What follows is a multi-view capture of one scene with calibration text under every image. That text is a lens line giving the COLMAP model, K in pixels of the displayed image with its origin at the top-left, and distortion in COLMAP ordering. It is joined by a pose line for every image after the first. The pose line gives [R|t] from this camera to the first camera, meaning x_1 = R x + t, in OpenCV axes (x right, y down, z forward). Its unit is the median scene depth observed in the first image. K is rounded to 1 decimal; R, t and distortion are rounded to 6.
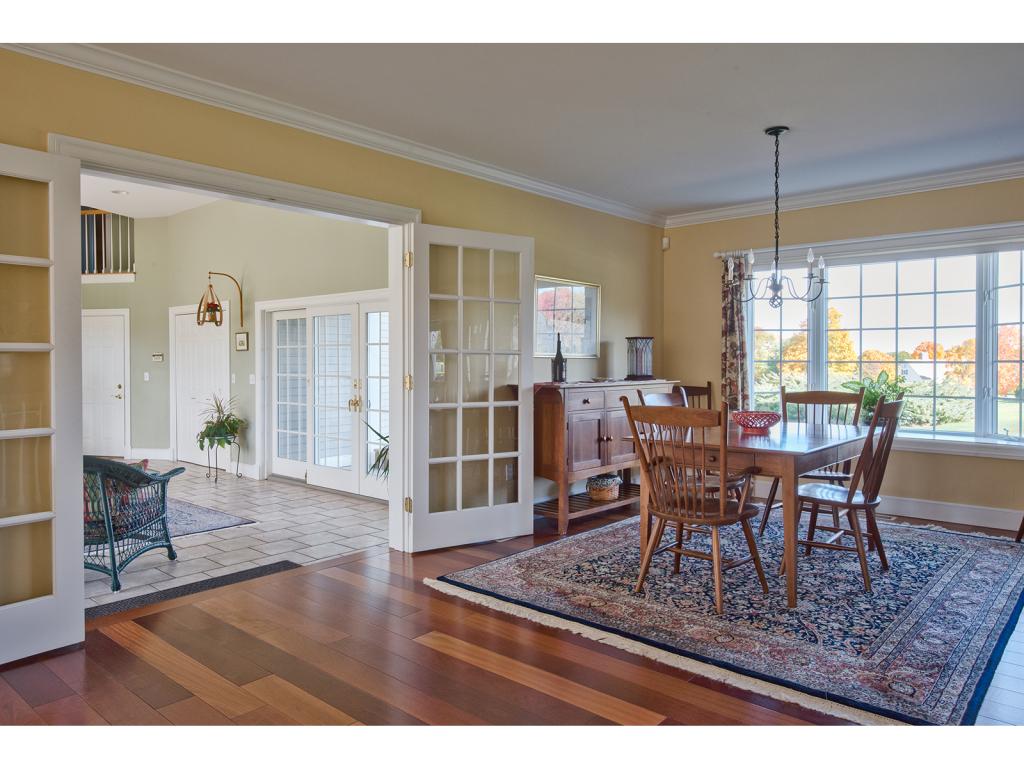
lens RADIAL K [[709.5, 0, 512.4], [0, 709.5, 376.8], [0, 0, 1]] dist [0.002633, -0.000800]
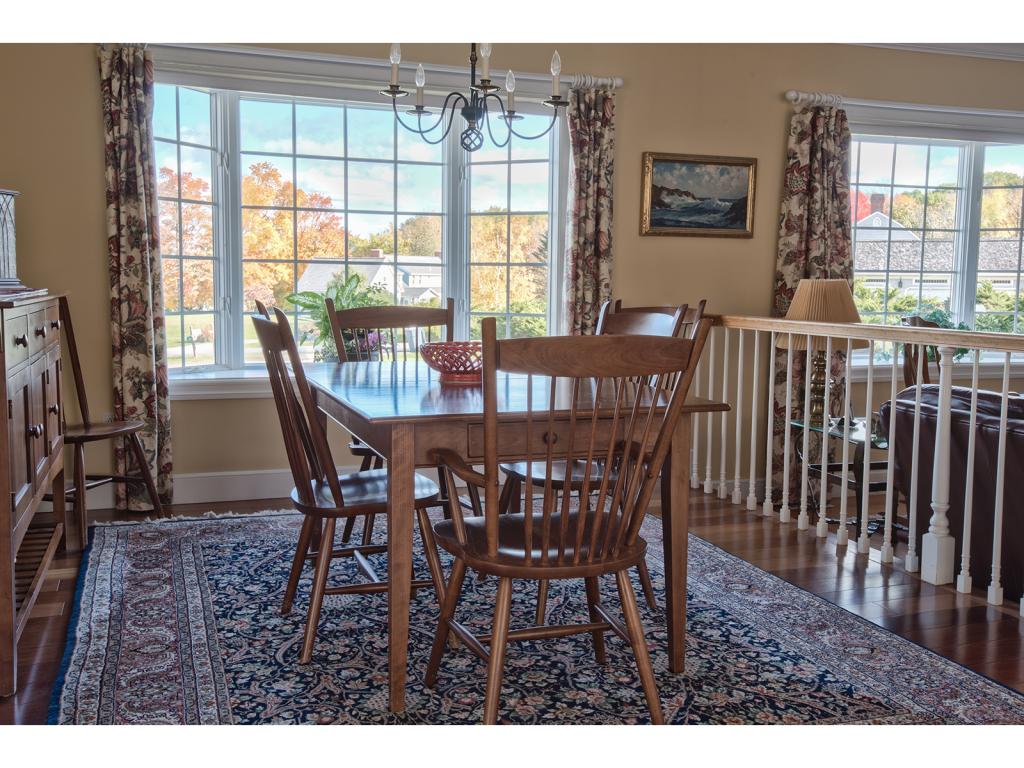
lens RADIAL K [[1006.0, 0, 514.8], [0, 1006.0, 387.7], [0, 0, 1]] dist [0.029736, 0.000000]
pose [[0.479082, -0.086343, 0.873513, -0.372406], [0.005373, 0.995420, 0.095446, 0.011438], [-0.877754, -0.041033, 0.477352, 0.723679]]
